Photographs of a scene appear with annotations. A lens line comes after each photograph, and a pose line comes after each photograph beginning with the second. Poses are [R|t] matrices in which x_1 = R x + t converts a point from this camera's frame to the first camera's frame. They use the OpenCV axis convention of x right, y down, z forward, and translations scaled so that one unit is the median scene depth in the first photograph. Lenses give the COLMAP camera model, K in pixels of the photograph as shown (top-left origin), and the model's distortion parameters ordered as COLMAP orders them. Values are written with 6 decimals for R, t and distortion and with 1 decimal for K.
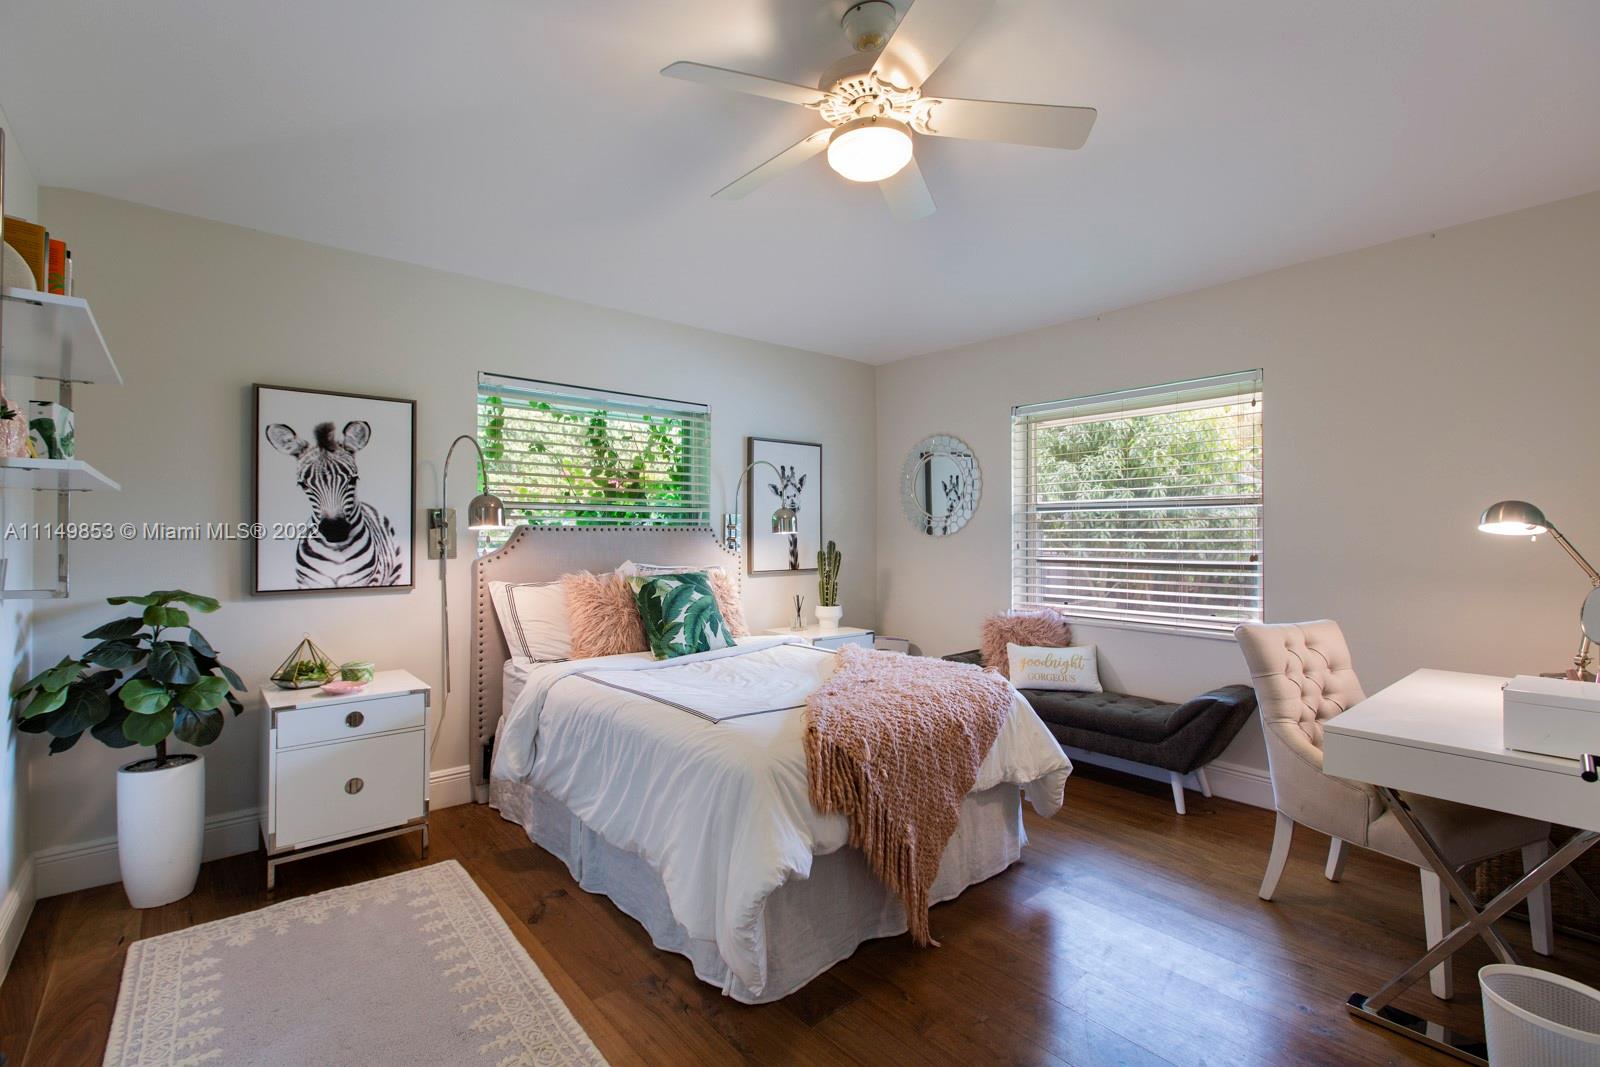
lens RADIAL K [[726.1, 0, 793.7], [0, 726.1, 544.6], [0, 0, 1]] dist [-0.000273, -0.000256]
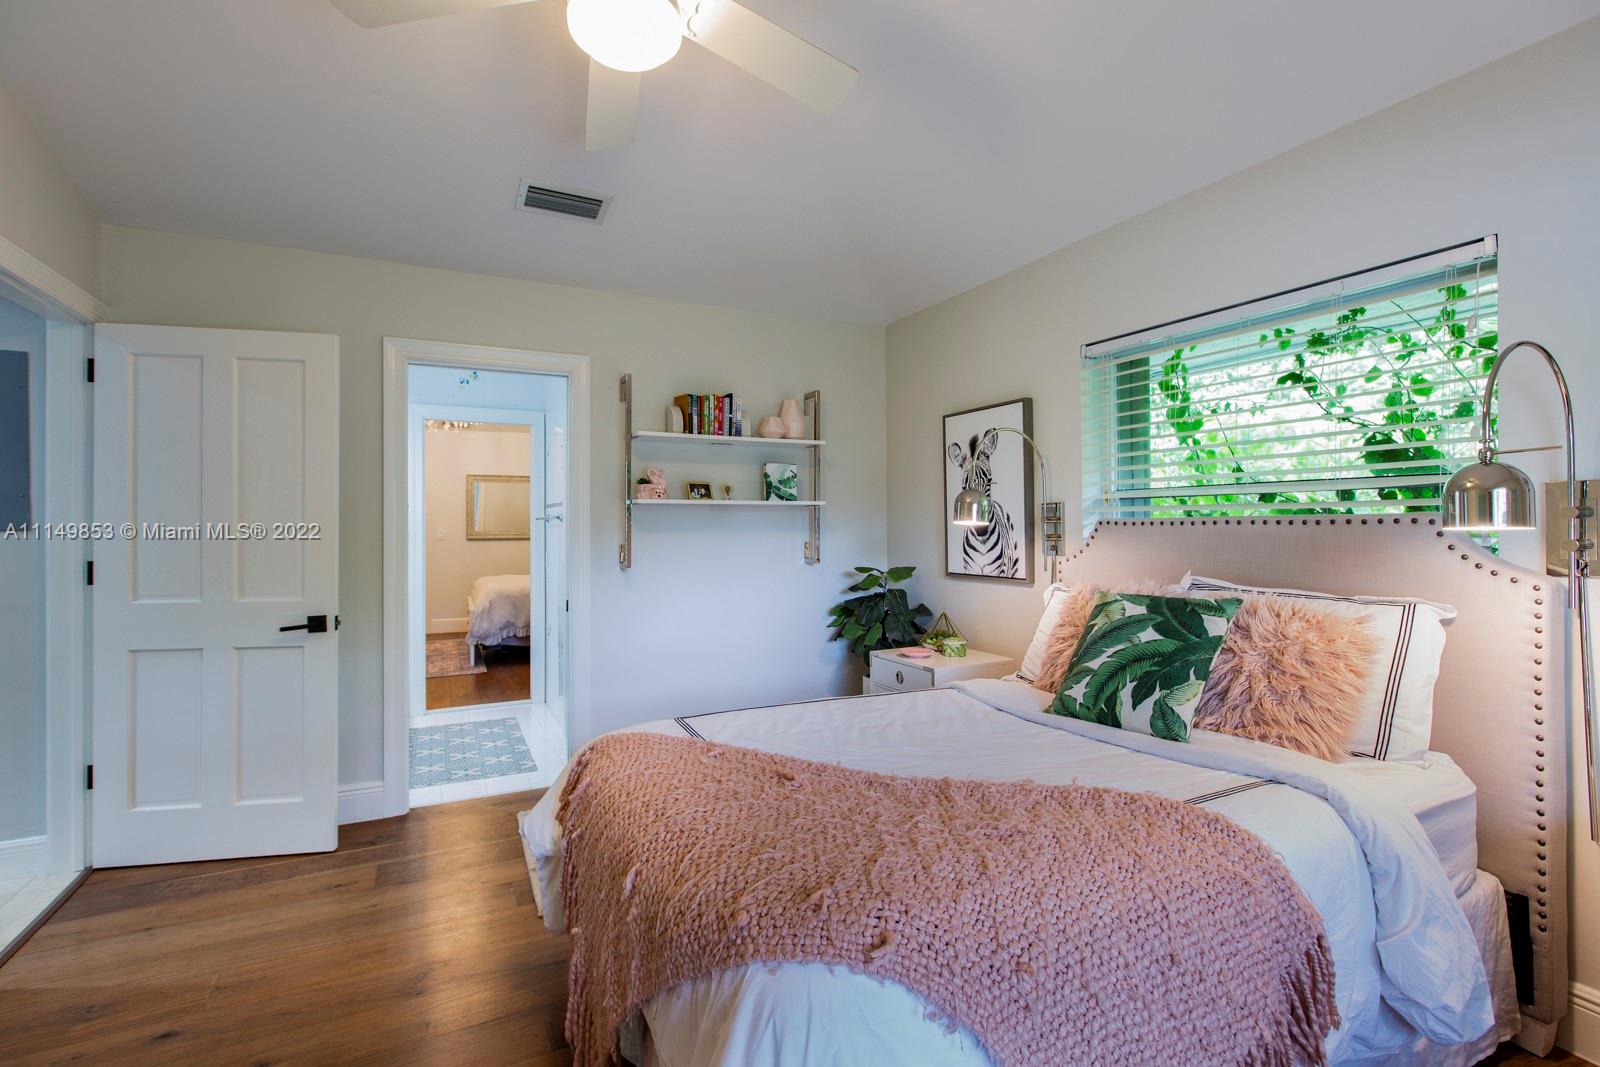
lens RADIAL K [[726.1, 0, 793.7], [0, 726.1, 544.6], [0, 0, 1]] dist [-0.000273, -0.000256]
pose [[-0.226288, 0.024386, -0.973755, 0.553734], [-0.010526, 0.999567, 0.027478, -0.018079], [0.974004, 0.016468, -0.225933, 0.936040]]
